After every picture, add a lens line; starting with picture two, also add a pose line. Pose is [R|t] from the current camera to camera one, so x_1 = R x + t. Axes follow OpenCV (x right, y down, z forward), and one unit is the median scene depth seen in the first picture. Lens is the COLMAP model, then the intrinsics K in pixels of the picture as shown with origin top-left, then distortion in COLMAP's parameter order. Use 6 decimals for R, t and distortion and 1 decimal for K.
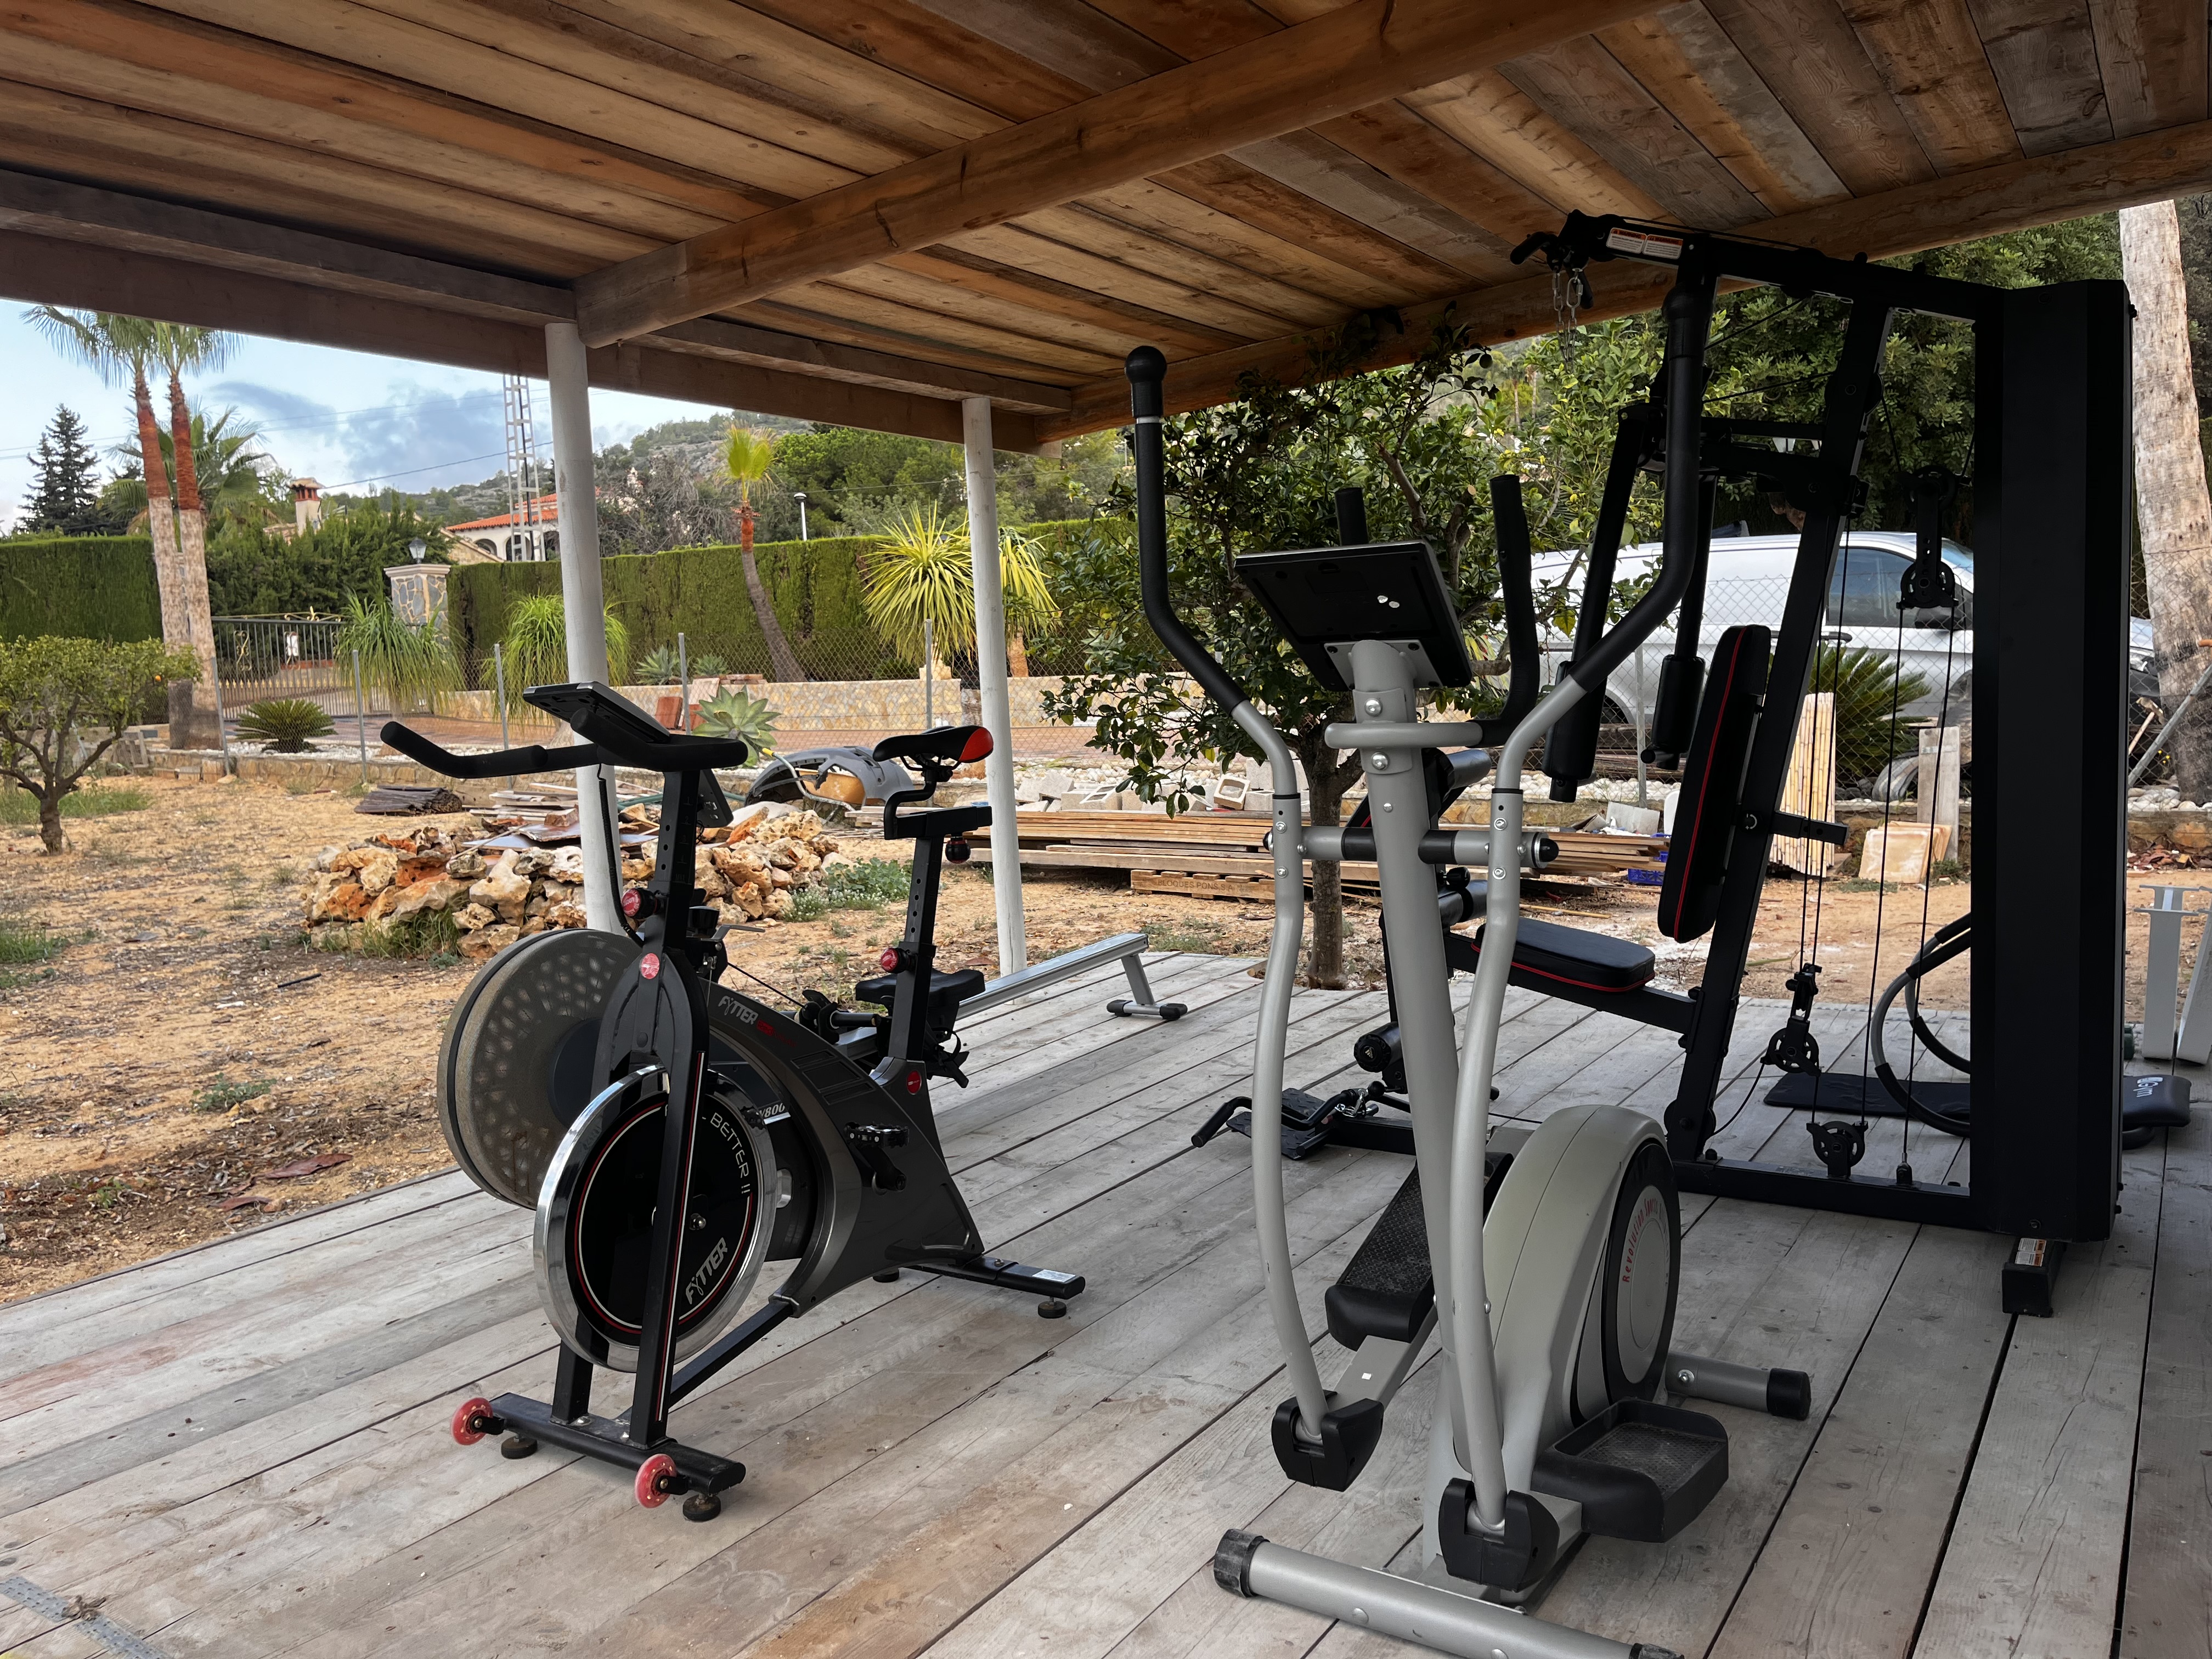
lens RADIAL K [[1676.6, 0, 1105.8], [0, 1676.6, 829.5], [0, 0, 1]] dist [0.010030, 0.002582]
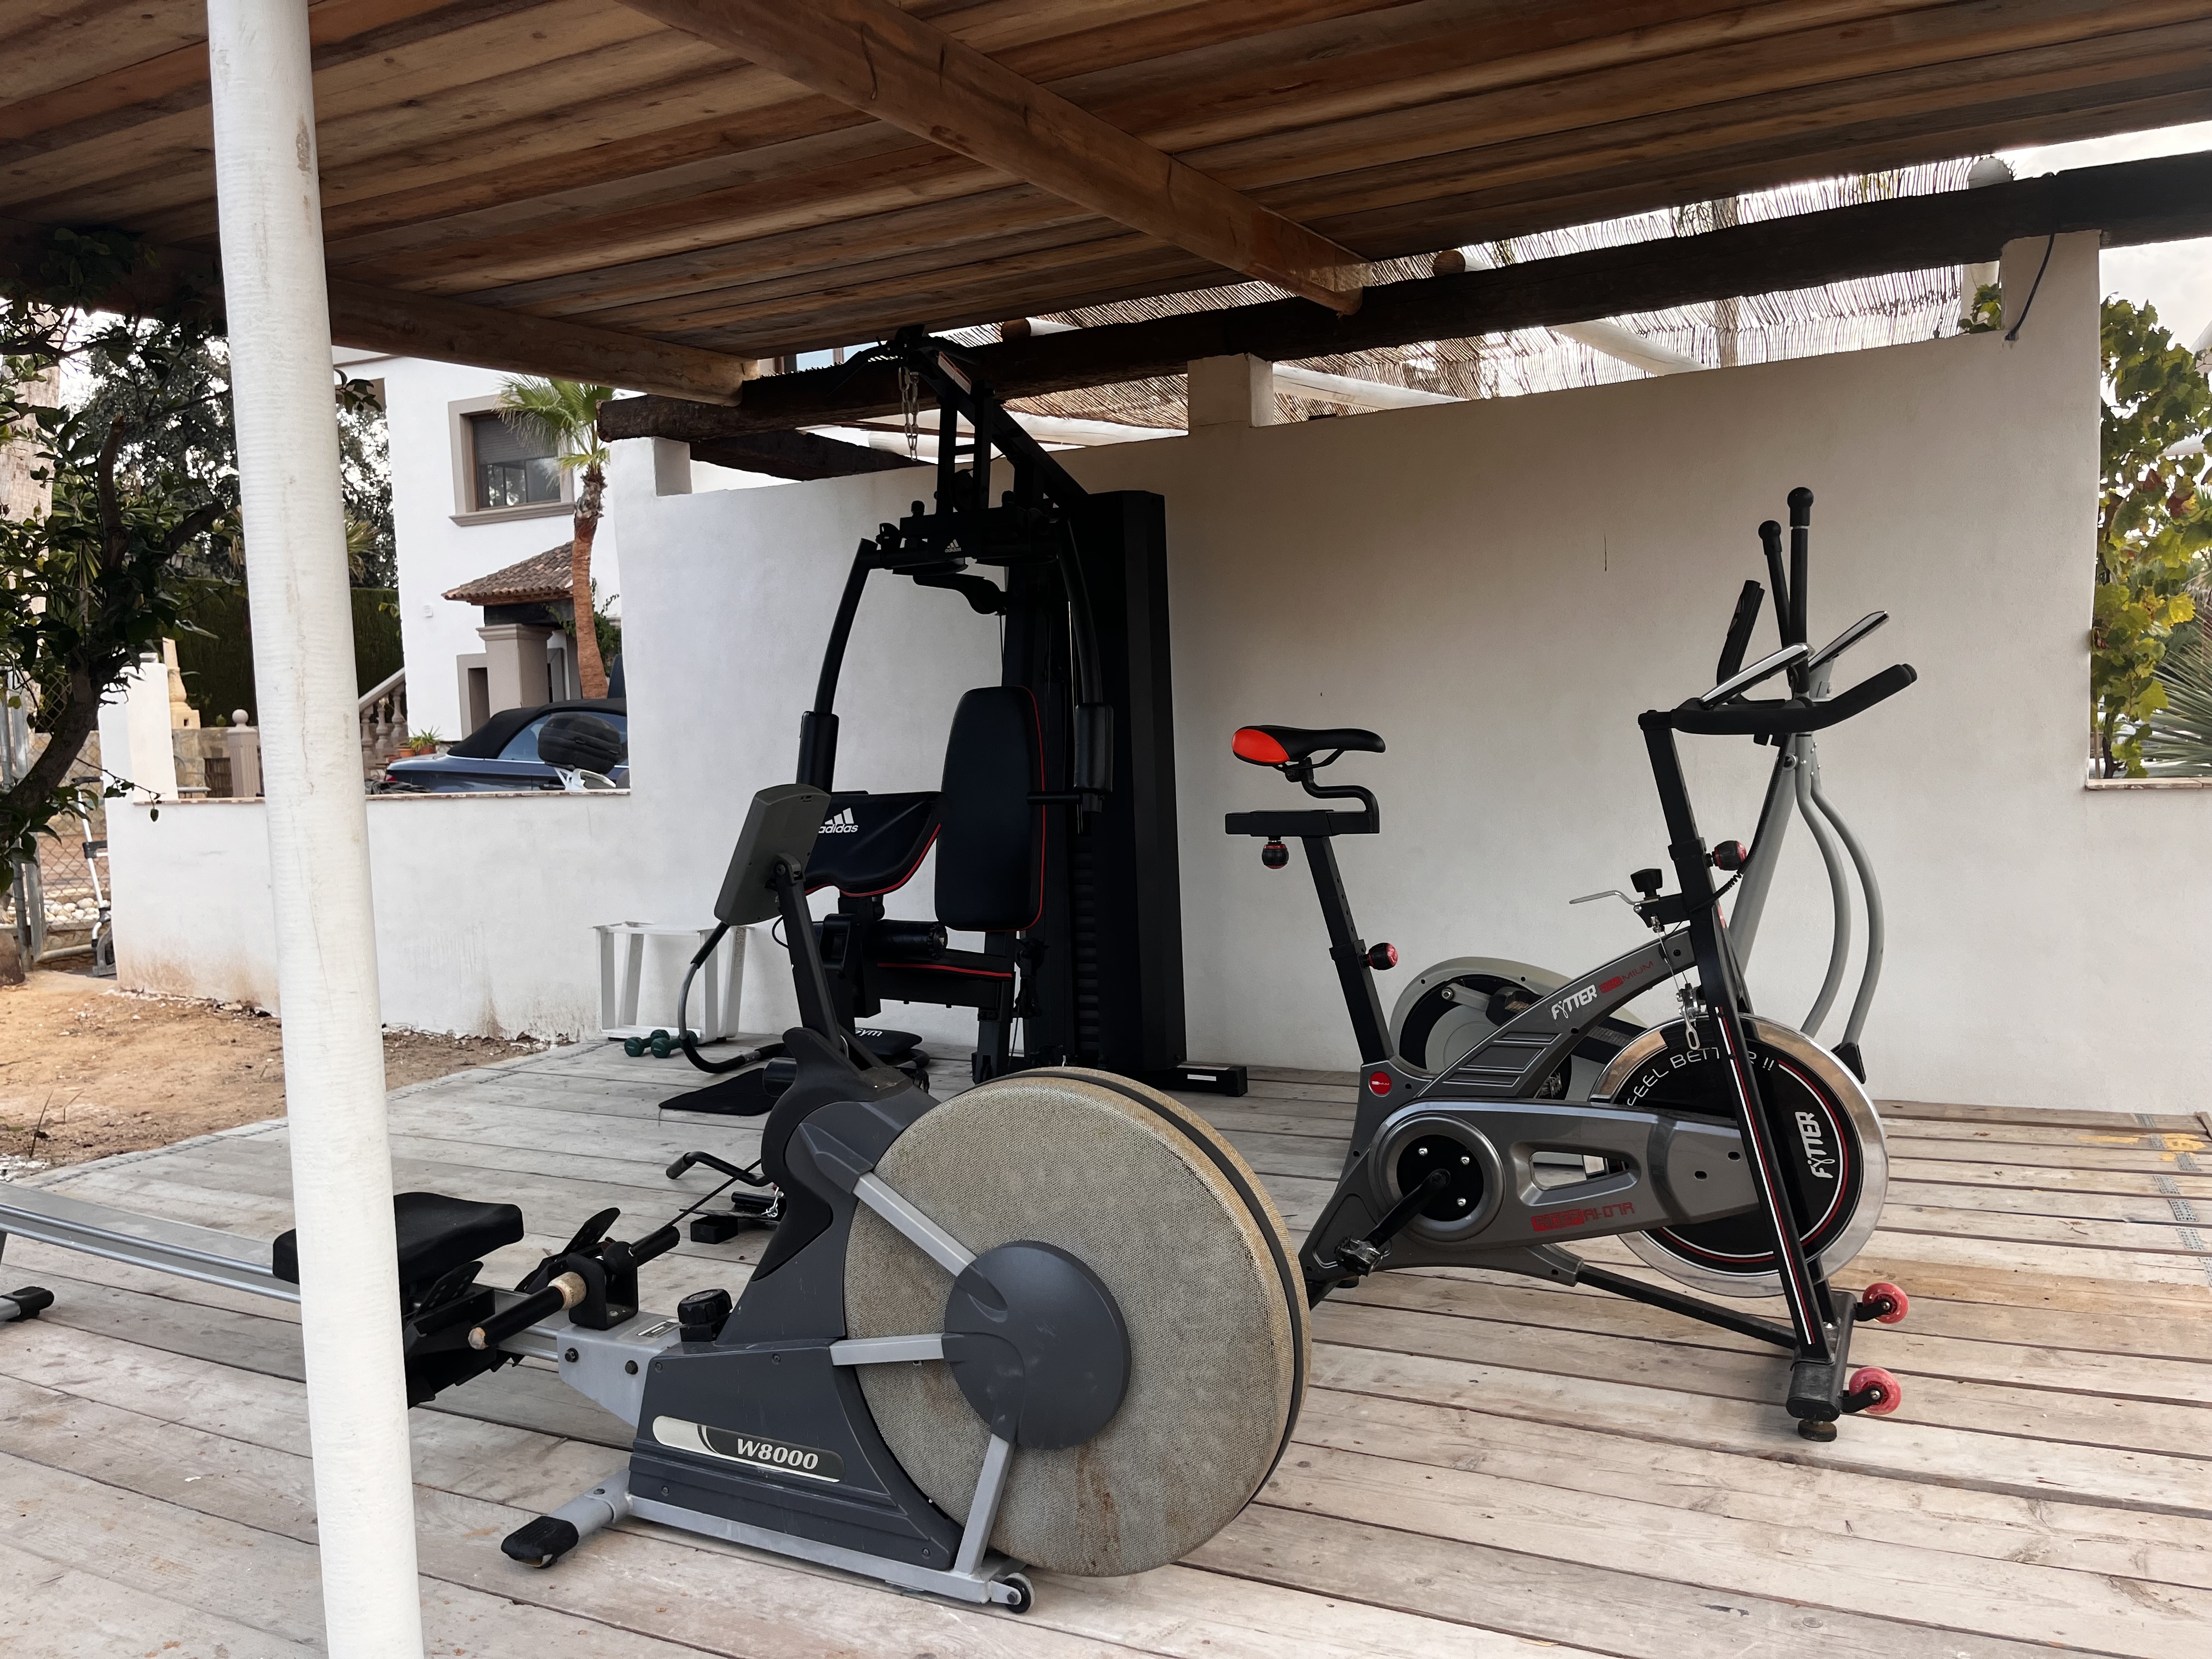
lens RADIAL K [[1676.6, 0, 1107.4], [0, 1676.6, 834.2], [0, 0, 1]] dist [0.010030, 0.002582]
pose [[-0.108834, -0.029914, 0.993610, -1.019799], [0.132829, 0.990146, 0.044359, -0.054049], [-0.985145, 0.136808, -0.103788, 1.182712]]
